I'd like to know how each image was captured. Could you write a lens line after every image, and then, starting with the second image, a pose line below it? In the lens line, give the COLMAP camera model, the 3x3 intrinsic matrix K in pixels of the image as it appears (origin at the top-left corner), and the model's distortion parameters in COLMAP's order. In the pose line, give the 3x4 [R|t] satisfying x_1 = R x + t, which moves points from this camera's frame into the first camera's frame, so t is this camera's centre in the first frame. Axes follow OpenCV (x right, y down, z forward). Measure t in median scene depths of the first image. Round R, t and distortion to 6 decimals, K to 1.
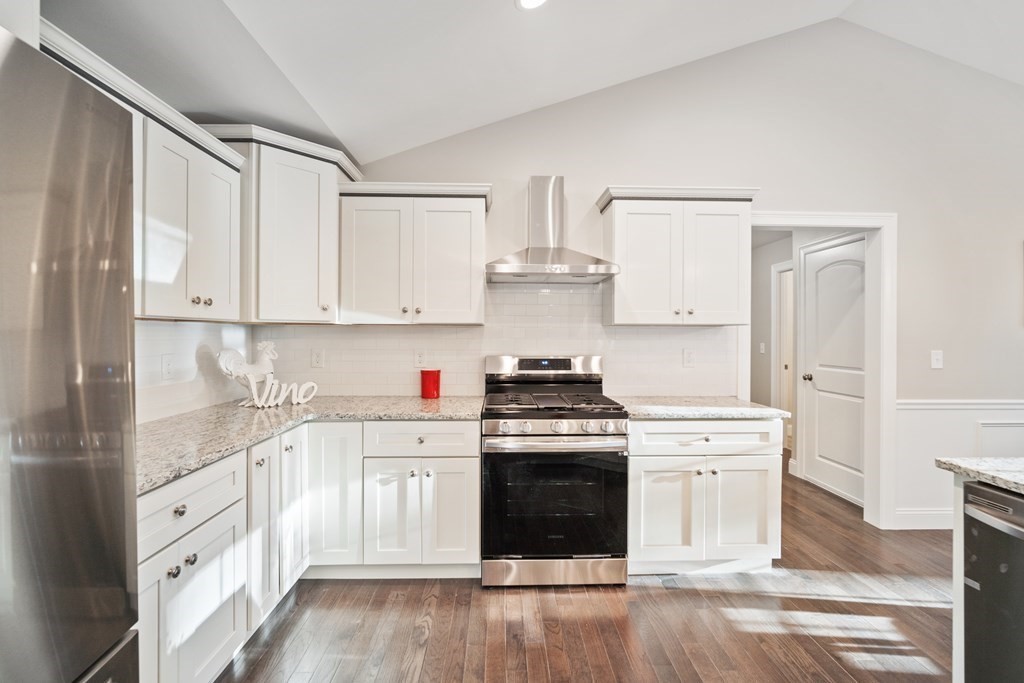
lens RADIAL K [[453.4, 0, 516.3], [0, 453.4, 339.5], [0, 0, 1]] dist [-0.010069, 0.004110]
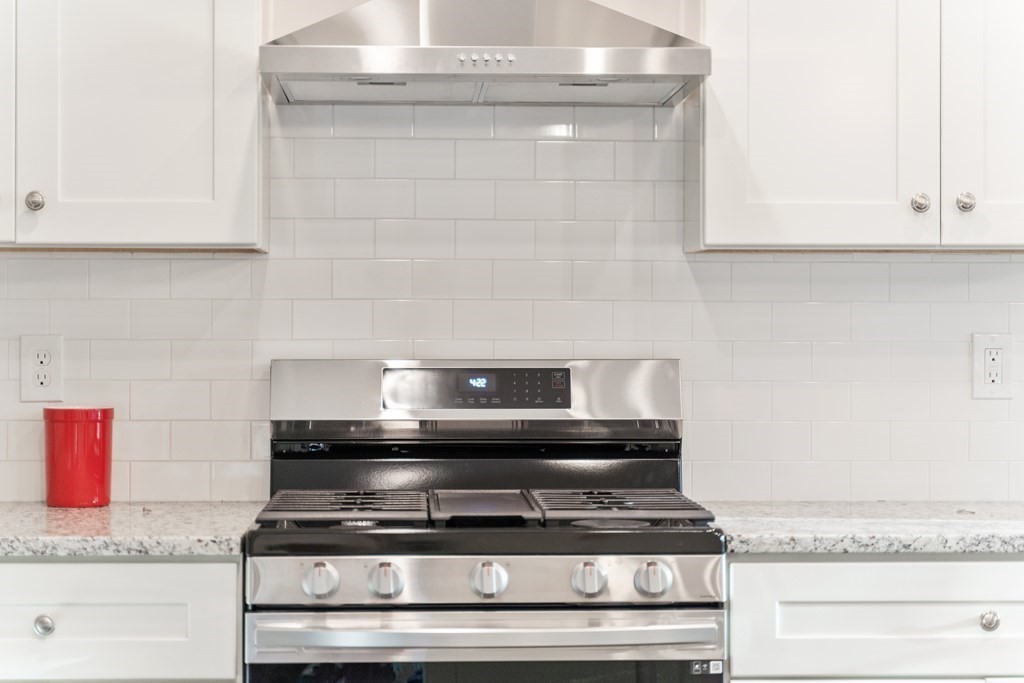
lens RADIAL K [[2222.8, 0, 512.2], [0, 2222.8, 341.3], [0, 0, 1]] dist [0.013530, 0.000000]
pose [[0.999997, -0.002300, -0.000607, 0.092774], [0.002298, 0.999988, -0.004224, 0.033833], [0.000617, 0.004222, 0.999991, -0.437914]]
